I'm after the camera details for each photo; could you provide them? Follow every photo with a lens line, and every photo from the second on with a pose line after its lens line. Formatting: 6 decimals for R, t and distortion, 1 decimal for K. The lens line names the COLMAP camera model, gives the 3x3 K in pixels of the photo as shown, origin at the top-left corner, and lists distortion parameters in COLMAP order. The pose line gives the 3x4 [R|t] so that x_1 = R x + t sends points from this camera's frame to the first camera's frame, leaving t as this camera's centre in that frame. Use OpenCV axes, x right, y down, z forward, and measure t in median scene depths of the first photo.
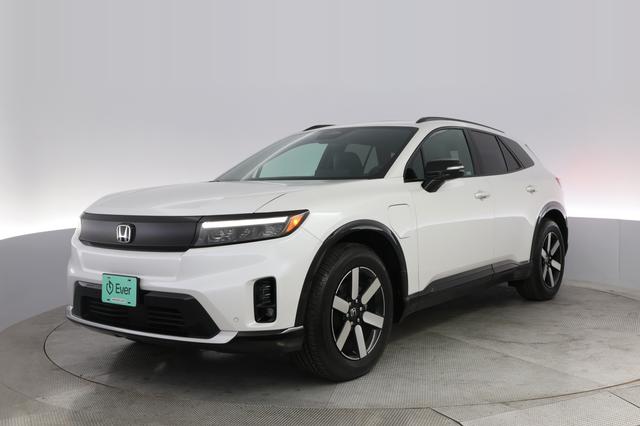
lens RADIAL K [[633.3, 0, 318.9], [0, 633.3, 210.8], [0, 0, 1]] dist [0.001537, 0.000000]
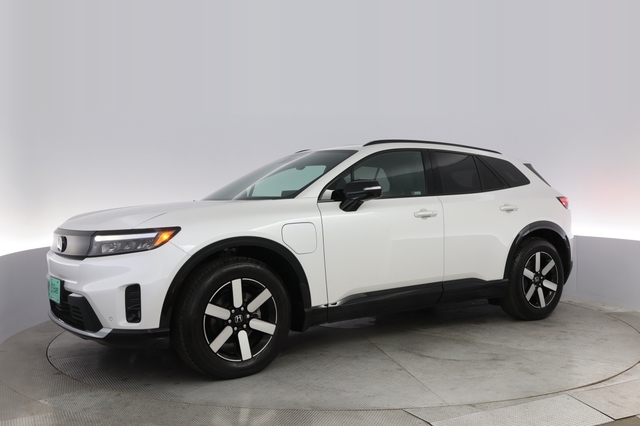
lens RADIAL K [[596.9, 0, 325.5], [0, 596.9, 216.2], [0, 0, 1]] dist [-0.011500, 0.000000]
pose [[0.965069, 0.009590, -0.261819, 0.469796], [-0.012922, 0.999856, -0.011007, -0.011159], [0.261675, 0.014006, 0.965054, 0.019978]]
